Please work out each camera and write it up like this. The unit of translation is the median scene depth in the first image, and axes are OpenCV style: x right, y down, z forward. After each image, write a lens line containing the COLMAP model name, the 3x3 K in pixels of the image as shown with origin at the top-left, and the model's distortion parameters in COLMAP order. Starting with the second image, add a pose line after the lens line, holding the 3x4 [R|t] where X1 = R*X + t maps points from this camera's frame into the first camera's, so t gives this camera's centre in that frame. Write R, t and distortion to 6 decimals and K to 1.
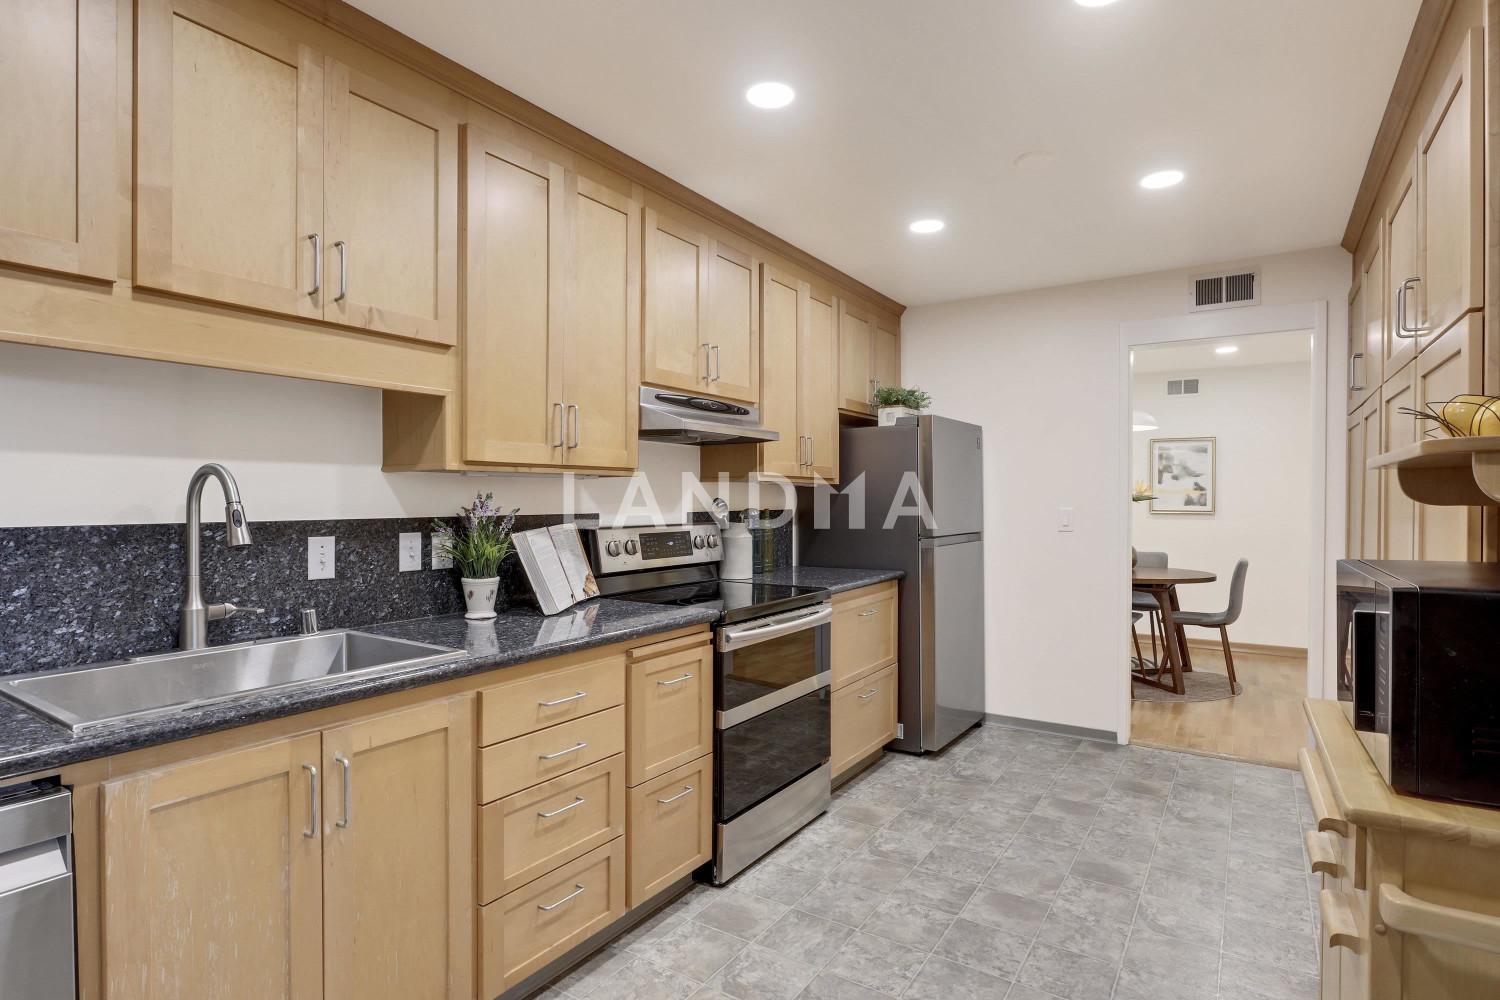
lens RADIAL K [[771.0, 0, 741.5], [0, 771.0, 506.2], [0, 0, 1]] dist [-0.023805, 0.011423]
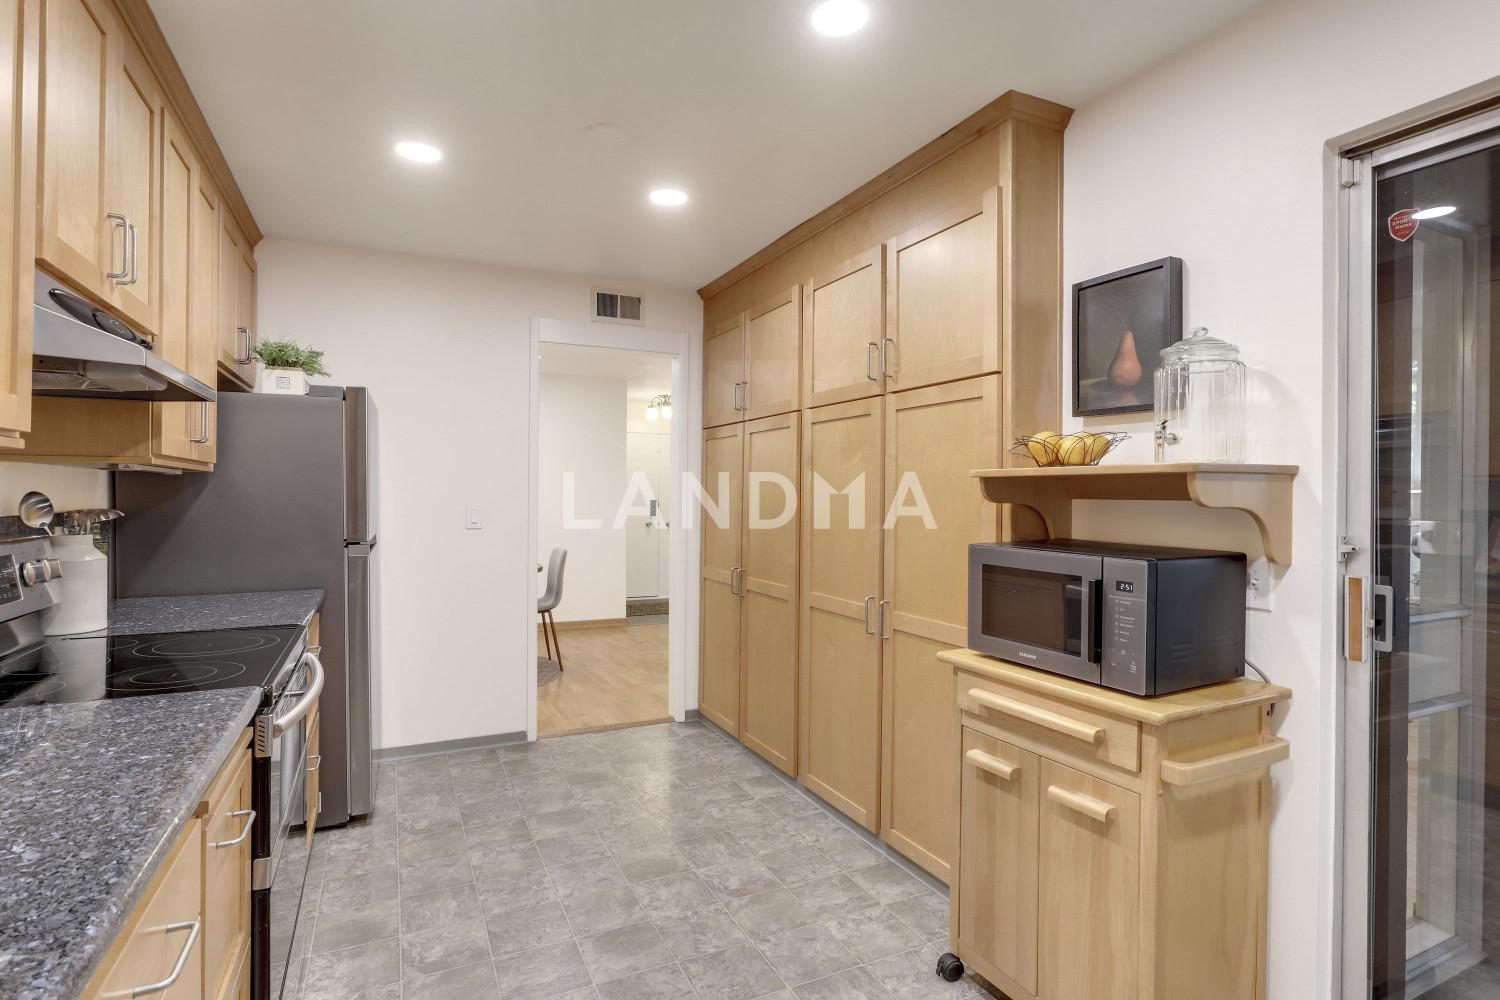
lens RADIAL K [[771.0, 0, 764.0], [0, 771.0, 492.8], [0, 0, 1]] dist [-0.023805, 0.011423]
pose [[0.499898, 0.002705, 0.866080, -0.290798], [0.003492, 0.999981, -0.005139, -0.006840], [-0.866077, 0.005594, 0.499878, 0.323470]]
